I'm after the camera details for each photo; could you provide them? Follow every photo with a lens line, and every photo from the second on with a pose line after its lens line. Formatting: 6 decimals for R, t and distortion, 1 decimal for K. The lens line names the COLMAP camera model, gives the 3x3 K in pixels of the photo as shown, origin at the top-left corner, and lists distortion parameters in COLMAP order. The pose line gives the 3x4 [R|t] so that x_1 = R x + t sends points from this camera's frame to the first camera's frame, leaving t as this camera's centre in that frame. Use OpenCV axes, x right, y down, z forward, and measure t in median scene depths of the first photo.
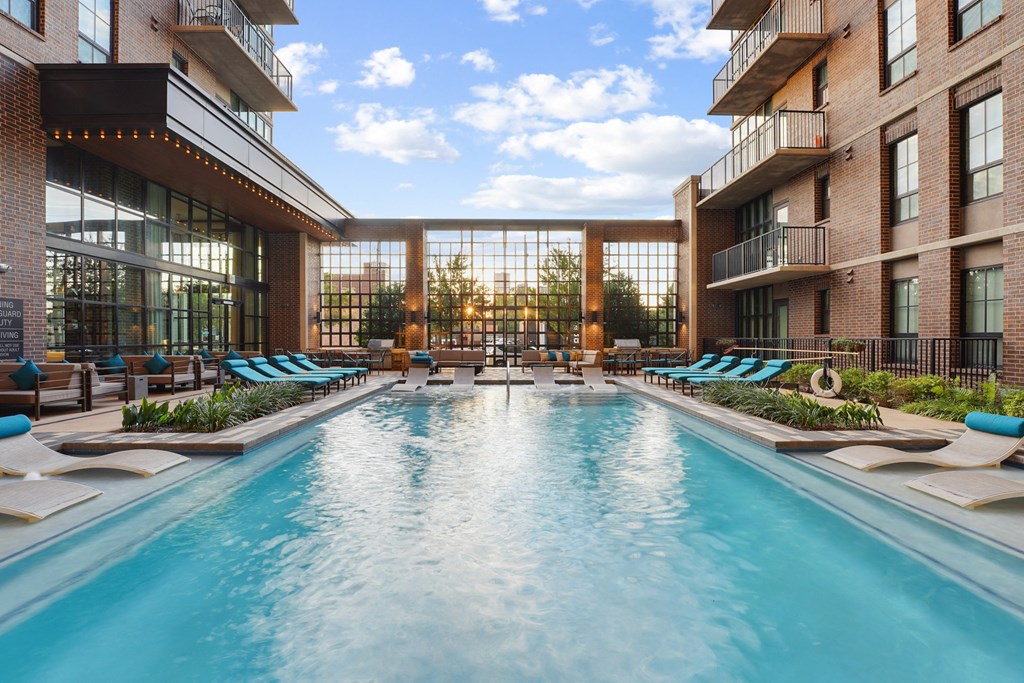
lens RADIAL K [[472.4, 0, 513.5], [0, 472.4, 347.4], [0, 0, 1]] dist [-0.005753, -0.001479]
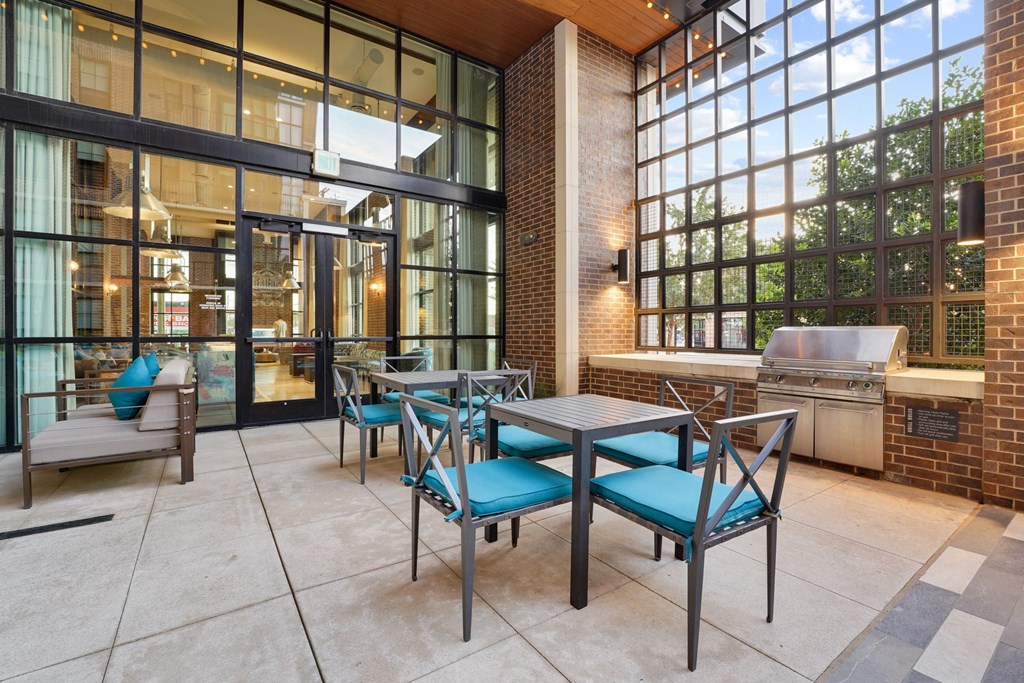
lens RADIAL K [[448.1, 0, 514.5], [0, 448.1, 335.0], [0, 0, 1]] dist [-0.029377, 0.004242]
pose [[0.549709, 0.005970, -0.835335, -0.214314], [-0.022459, 0.999719, -0.007635, -0.010585], [0.835054, 0.022958, 0.549689, 0.859996]]
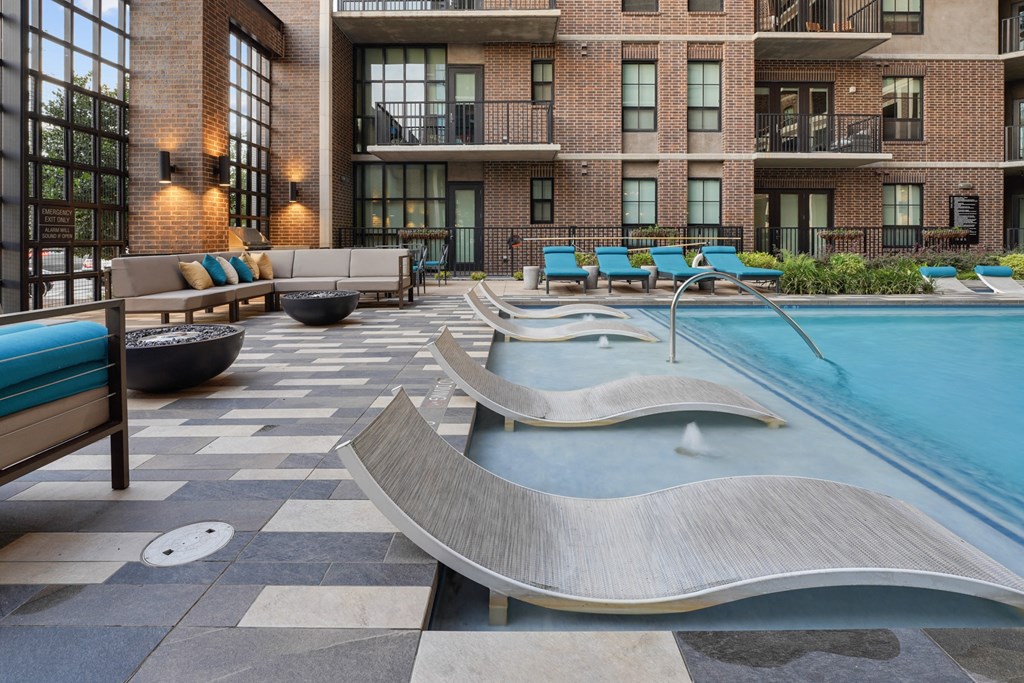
lens RADIAL K [[494.7, 0, 514.2], [0, 494.7, 241.8], [0, 0, 1]] dist [-0.018336, 0.002007]
pose [[0.031649, -0.007097, 0.999474, -0.271657], [0.026284, 0.999635, 0.006265, -0.000955], [-0.999153, 0.026072, 0.031824, 0.828232]]
